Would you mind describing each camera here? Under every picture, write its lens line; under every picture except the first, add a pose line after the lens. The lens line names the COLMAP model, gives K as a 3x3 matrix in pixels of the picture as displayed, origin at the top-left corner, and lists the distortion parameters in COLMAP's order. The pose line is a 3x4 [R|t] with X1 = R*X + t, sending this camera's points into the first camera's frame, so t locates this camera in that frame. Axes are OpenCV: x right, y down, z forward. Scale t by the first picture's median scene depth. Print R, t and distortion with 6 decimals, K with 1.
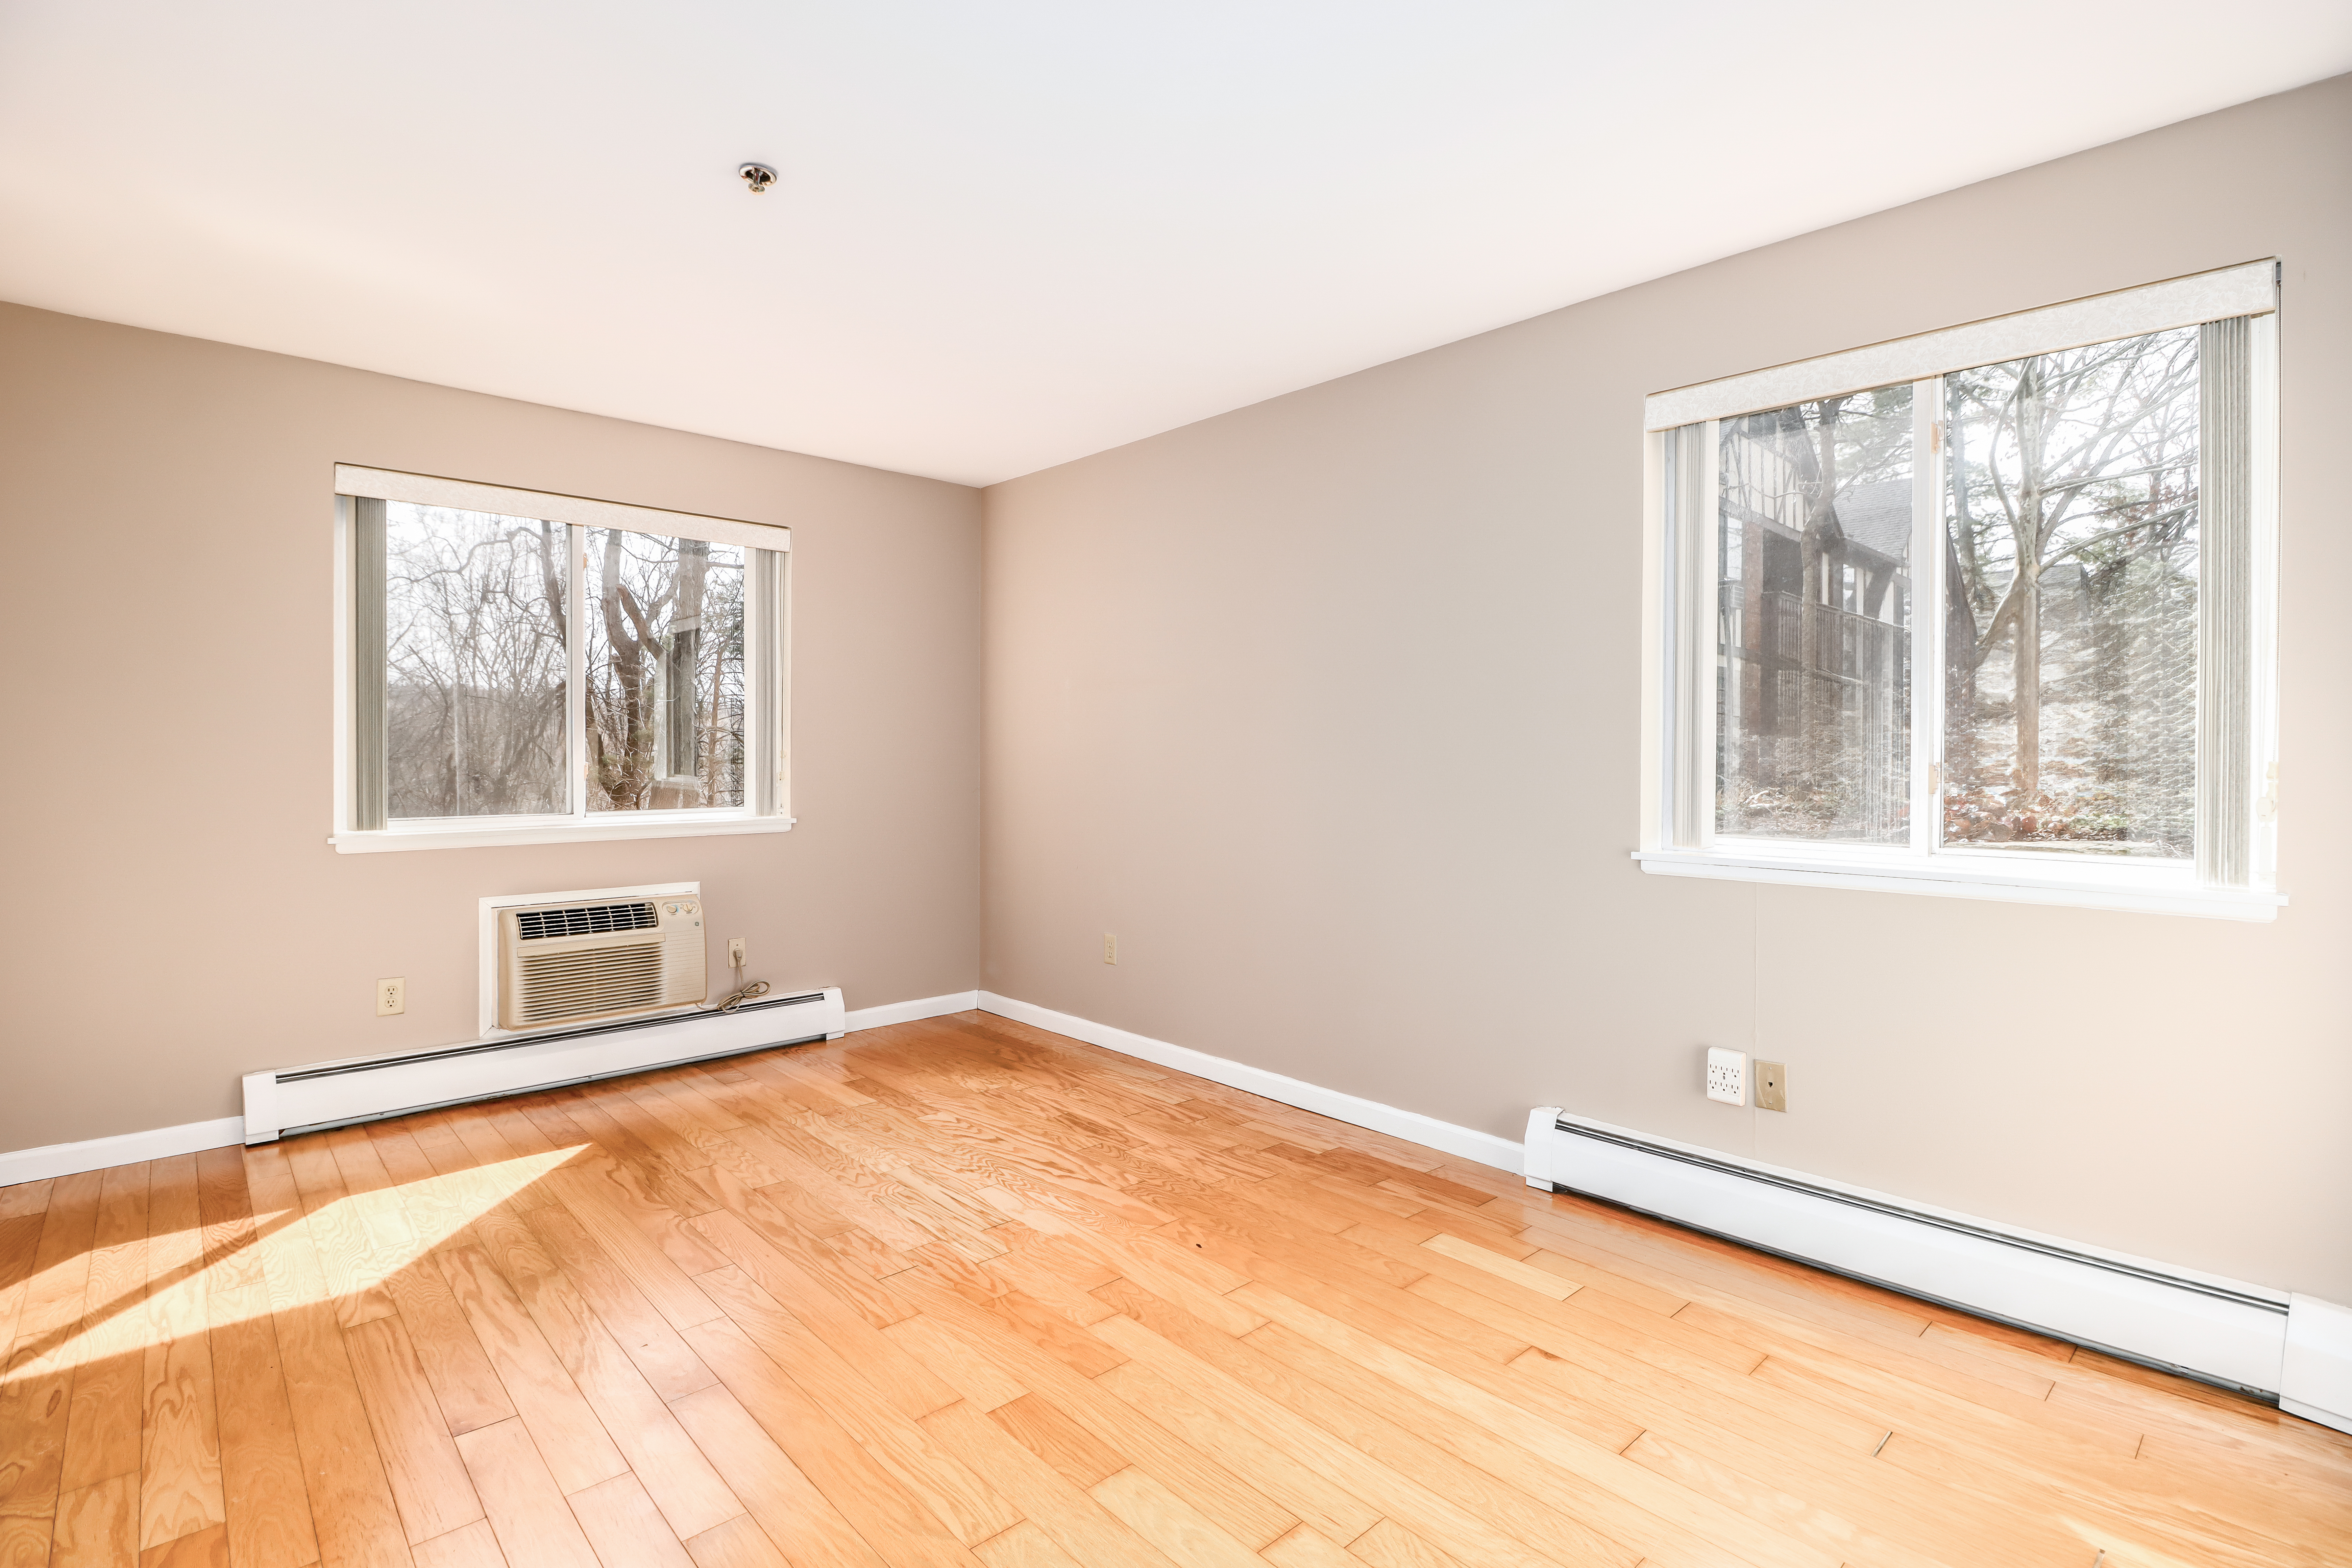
lens RADIAL K [[1103.1, 0, 1175.2], [0, 1103.1, 768.8], [0, 0, 1]] dist [0.002987, -0.013613]
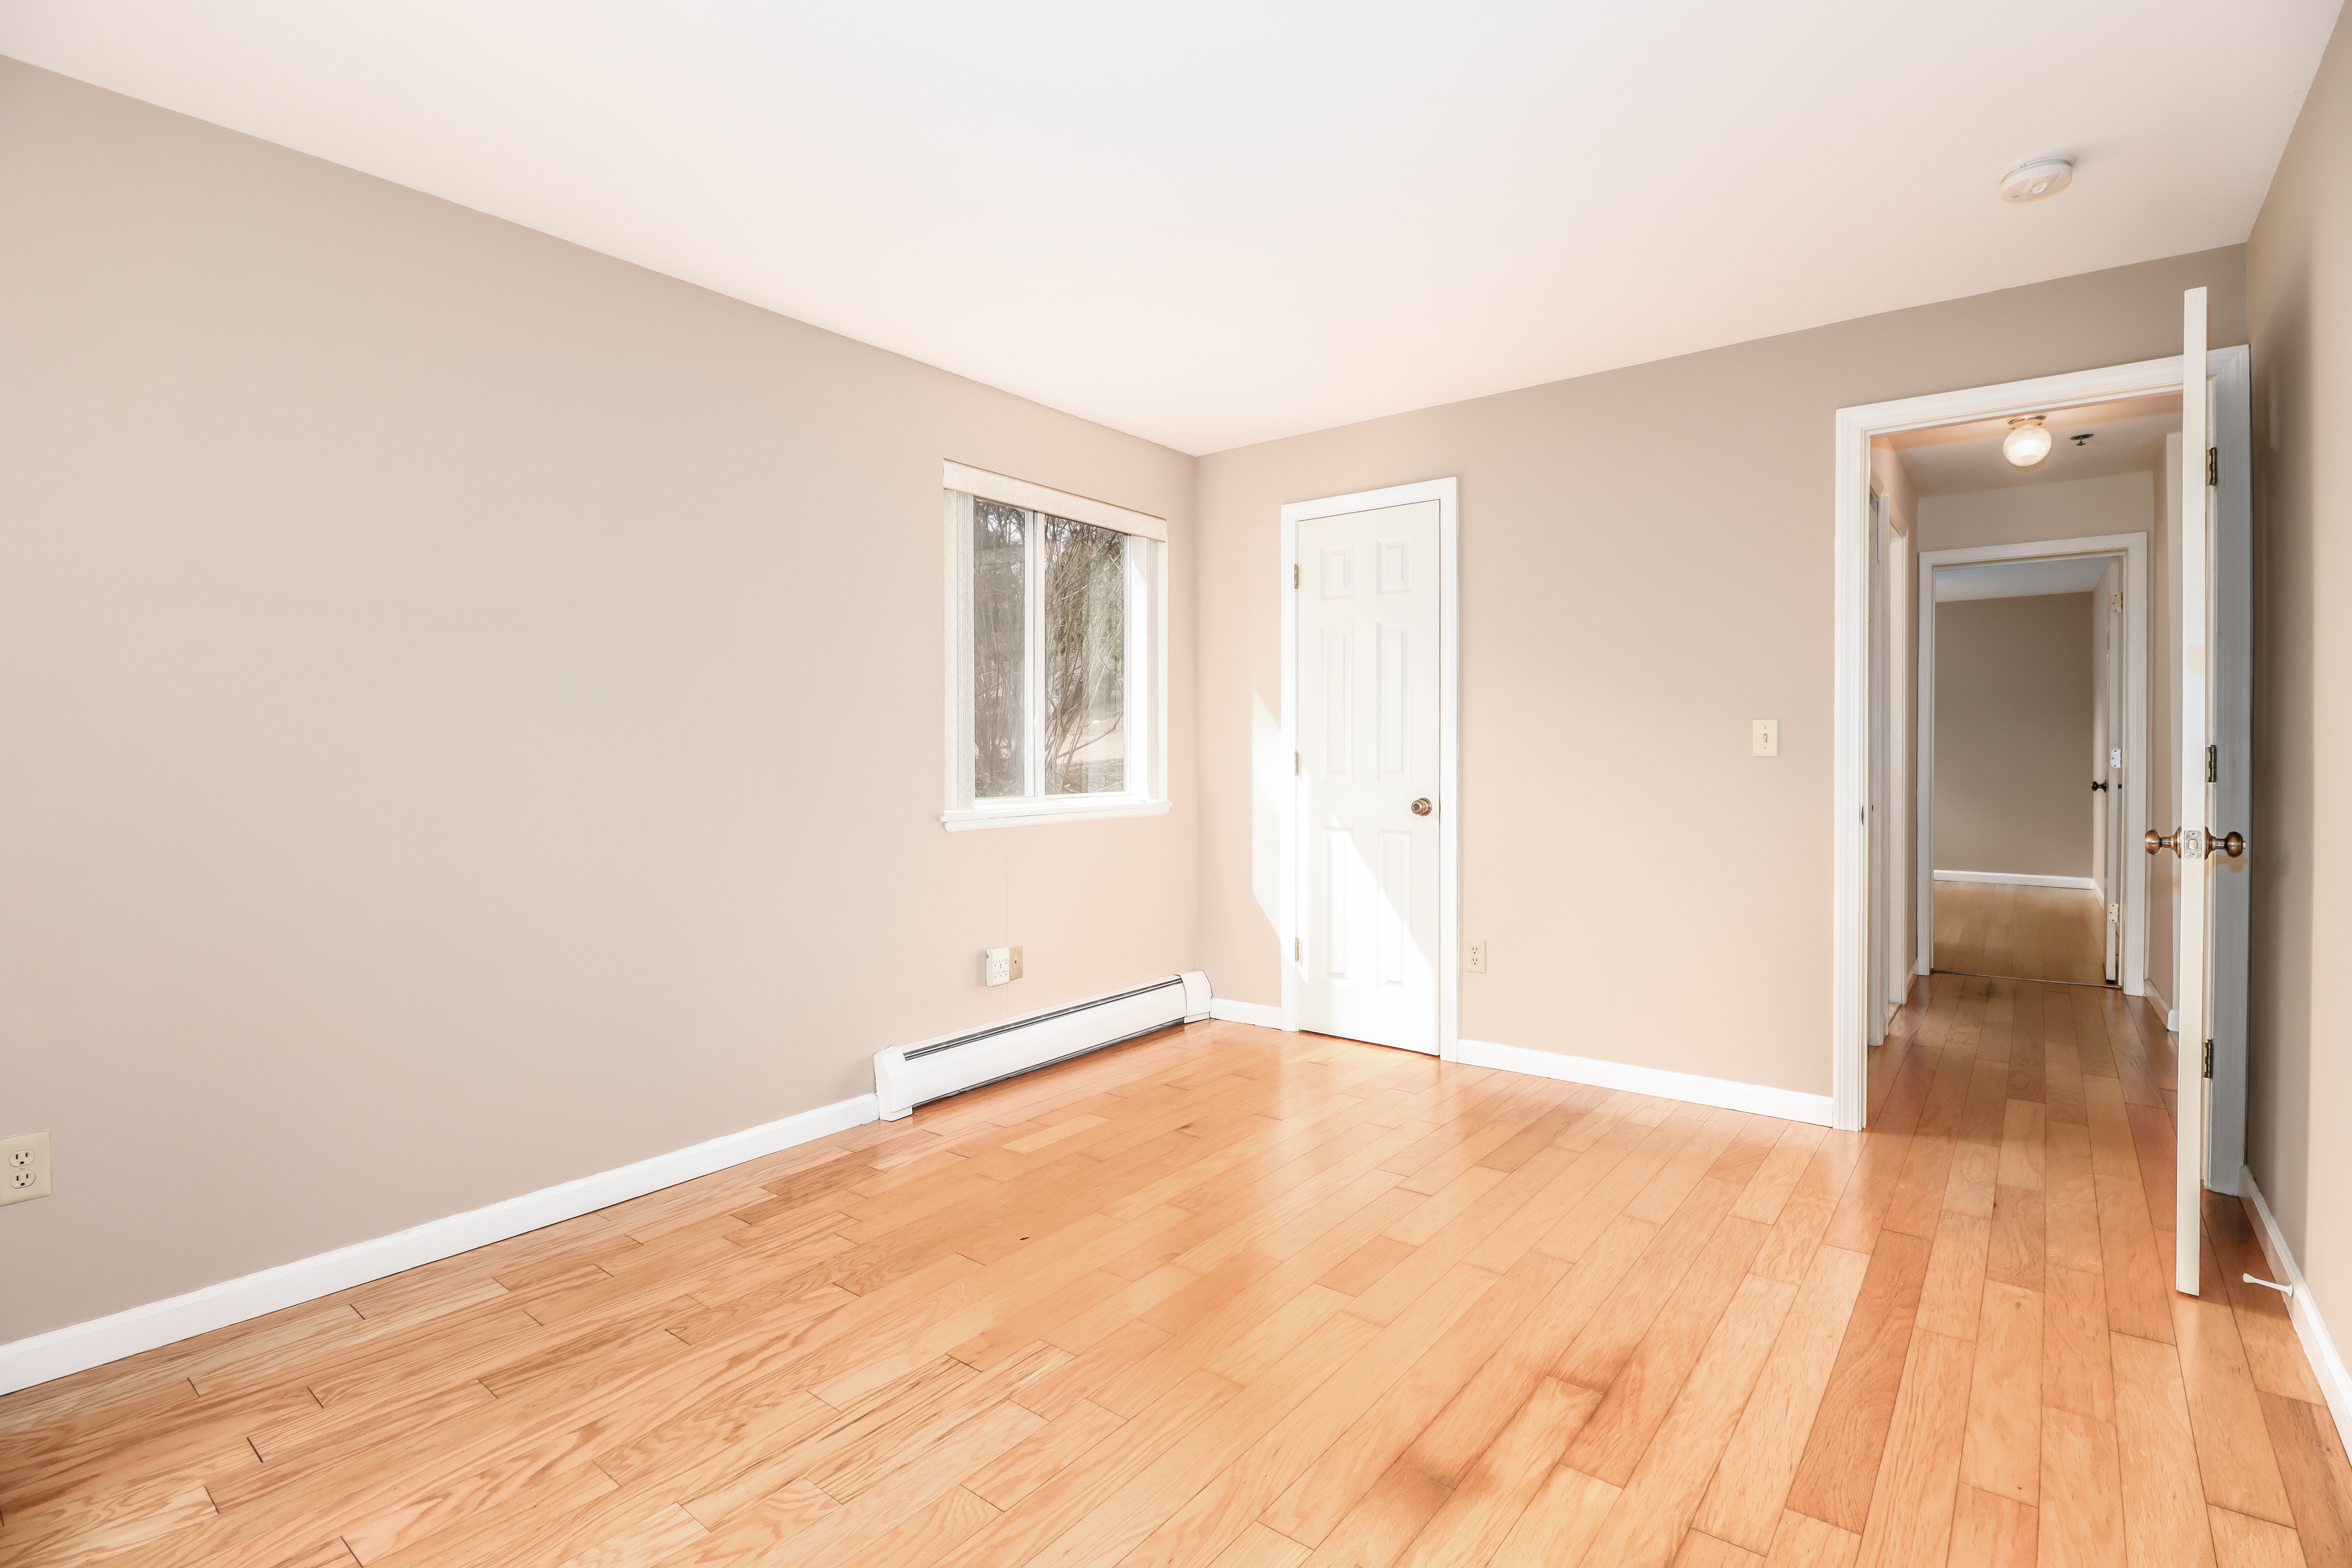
lens RADIAL K [[1103.1, 0, 1175.2], [0, 1103.1, 768.8], [0, 0, 1]] dist [0.002987, -0.013613]
pose [[-0.156345, -0.016085, 0.987572, -0.778854], [0.018307, 0.999648, 0.019180, 0.000872], [-0.987533, 0.021078, -0.155995, 0.824795]]
